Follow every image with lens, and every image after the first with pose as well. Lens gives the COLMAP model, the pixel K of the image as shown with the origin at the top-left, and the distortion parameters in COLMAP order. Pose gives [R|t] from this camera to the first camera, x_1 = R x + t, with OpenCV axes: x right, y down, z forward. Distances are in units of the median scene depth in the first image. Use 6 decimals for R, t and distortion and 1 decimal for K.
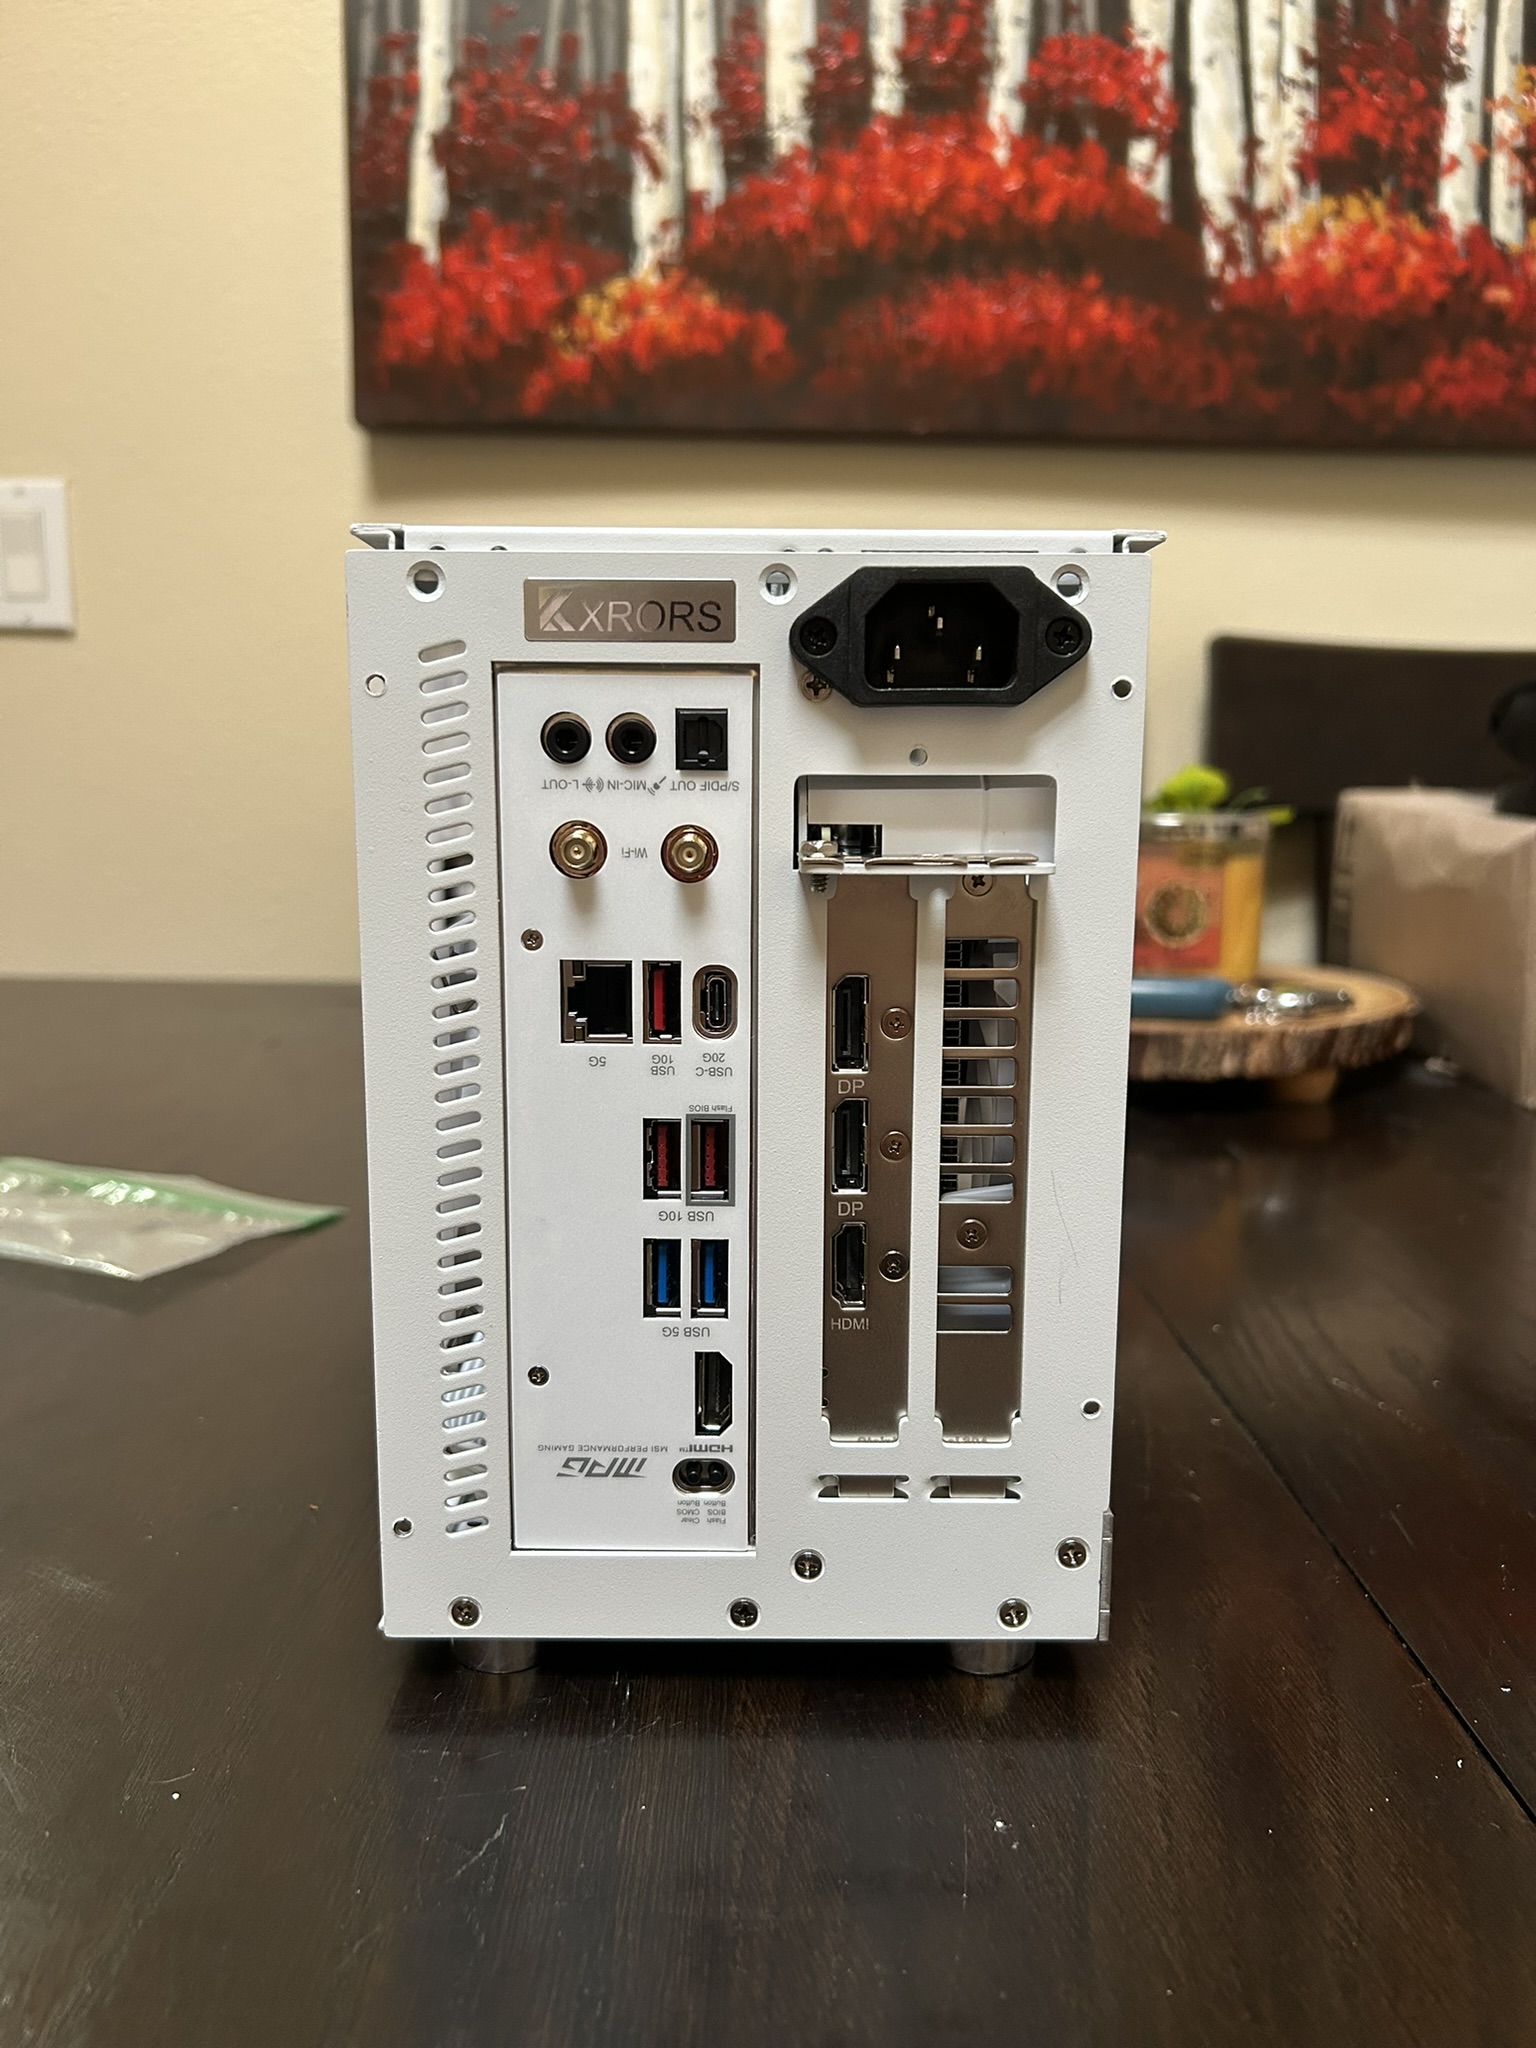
lens RADIAL K [[1570.5, 0, 769.2], [0, 1570.5, 1021.9], [0, 0, 1]] dist [0.045954, -0.060592]
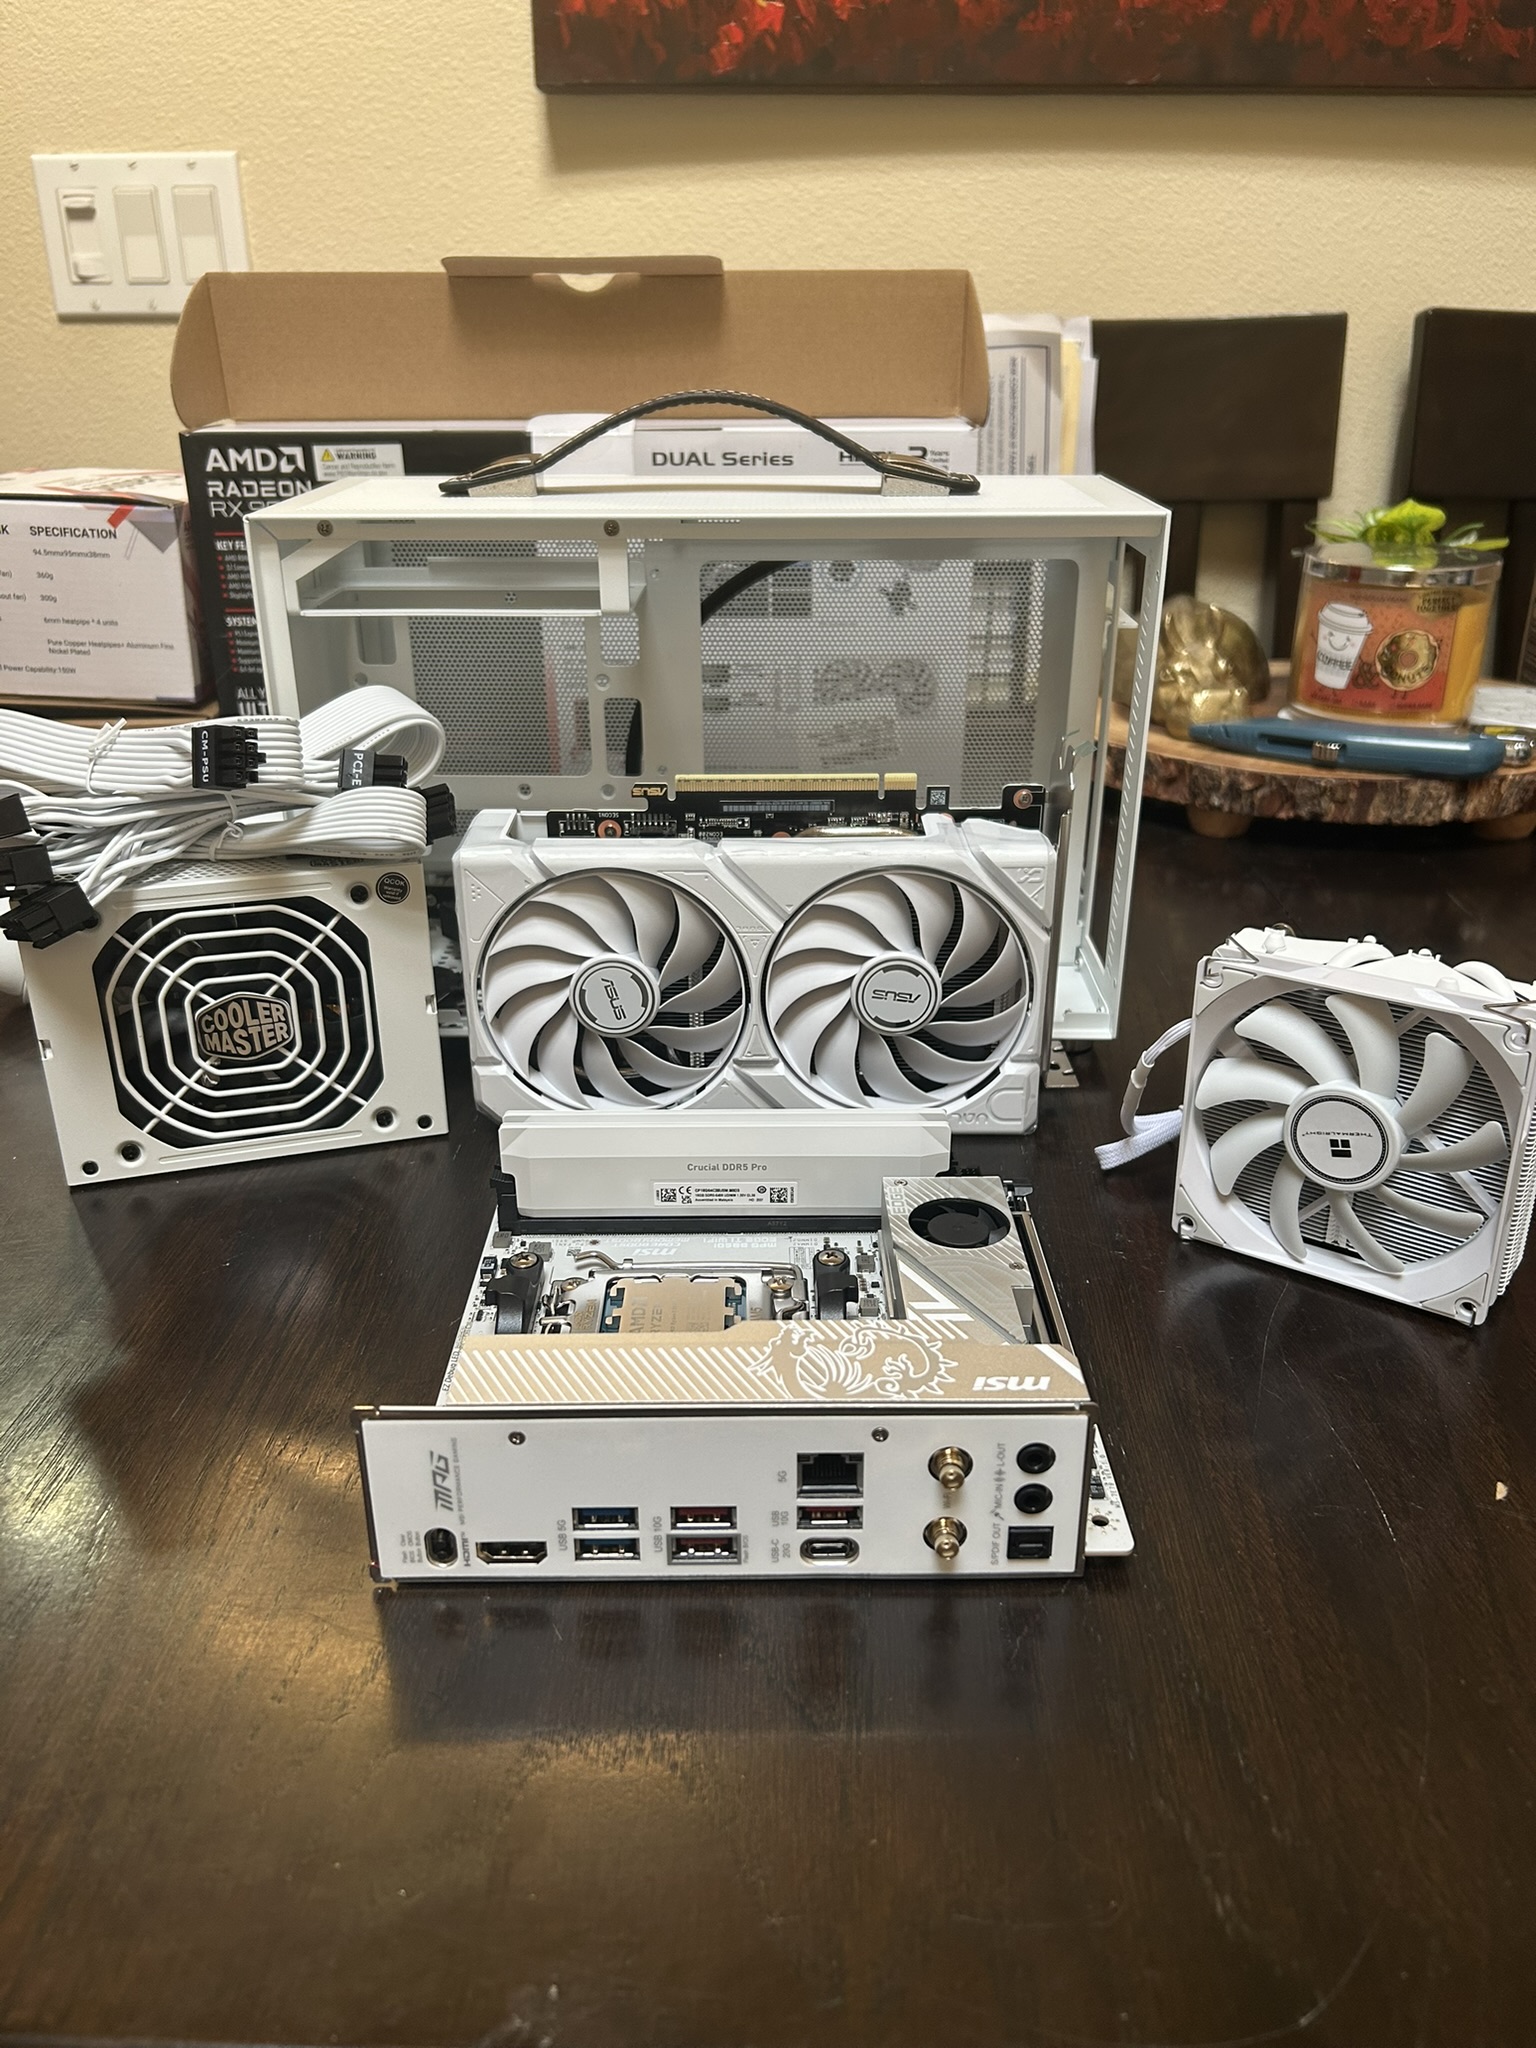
lens RADIAL K [[1570.5, 0, 770.1], [0, 1570.5, 1025.4], [0, 0, 1]] dist [0.045954, -0.060592]
pose [[0.999438, 0.001089, -0.033491, -0.090156], [0.007490, 0.966928, 0.254938, -0.073808], [0.032661, -0.255045, 0.966377, -0.062121]]
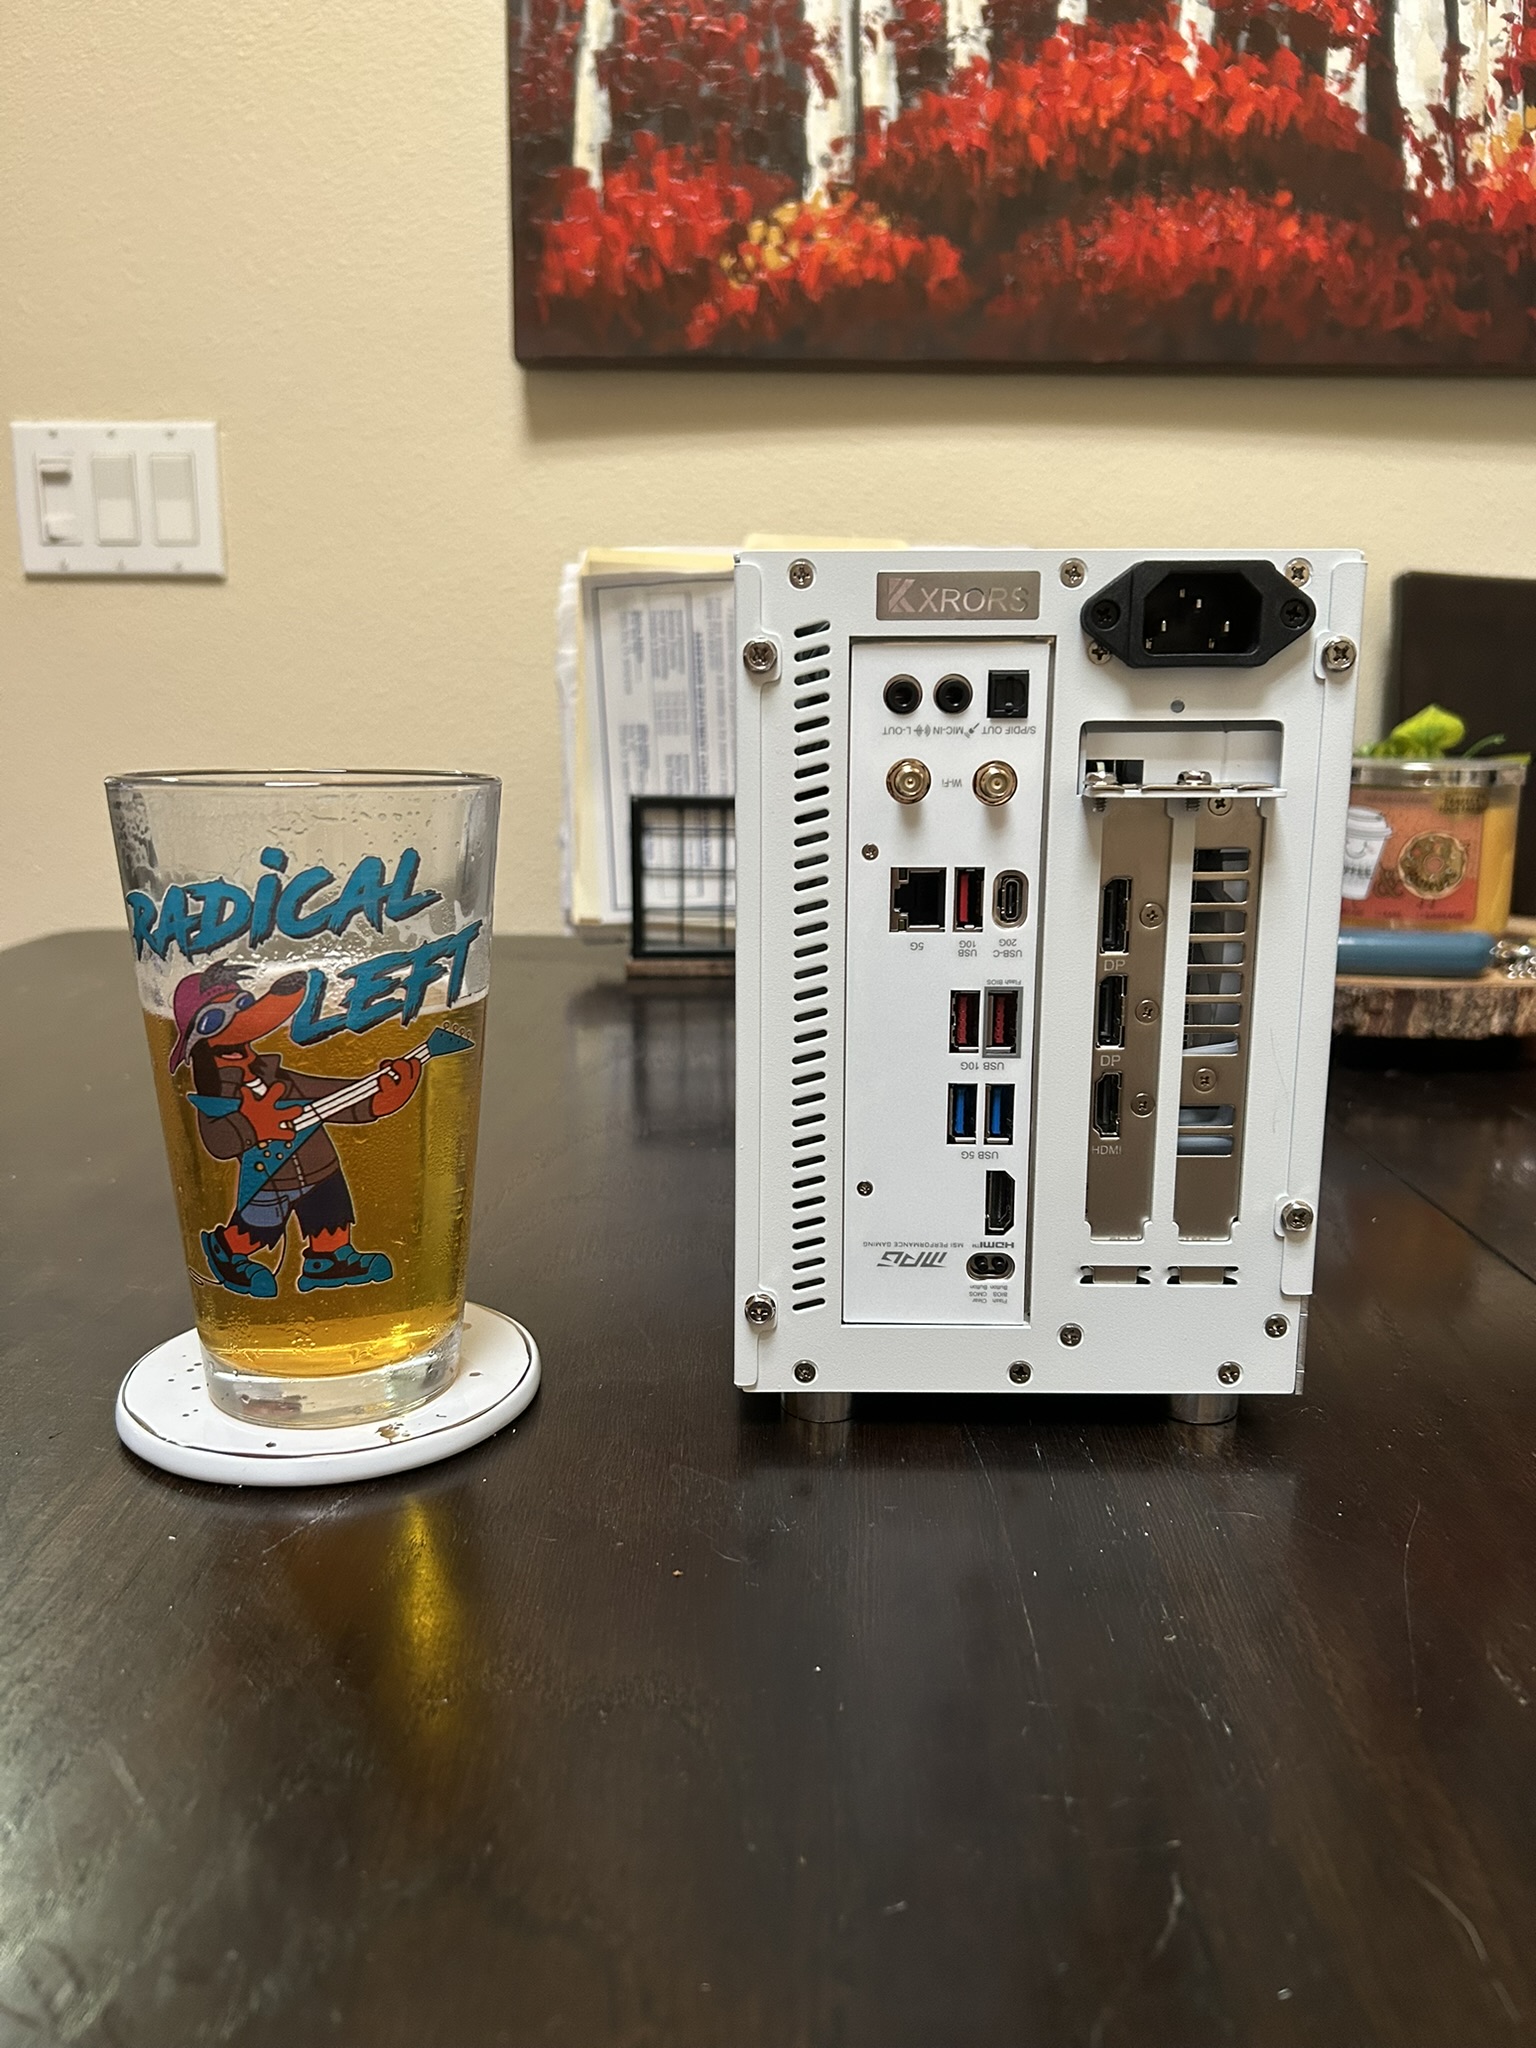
lens RADIAL K [[1570.5, 0, 763.8], [0, 1570.5, 1017.7], [0, 0, 1]] dist [0.045954, -0.060592]
pose [[0.999633, -0.001057, -0.027084, -0.084578], [0.001941, 0.999466, 0.032623, -0.006179], [0.027035, -0.032663, 0.999101, 0.022543]]
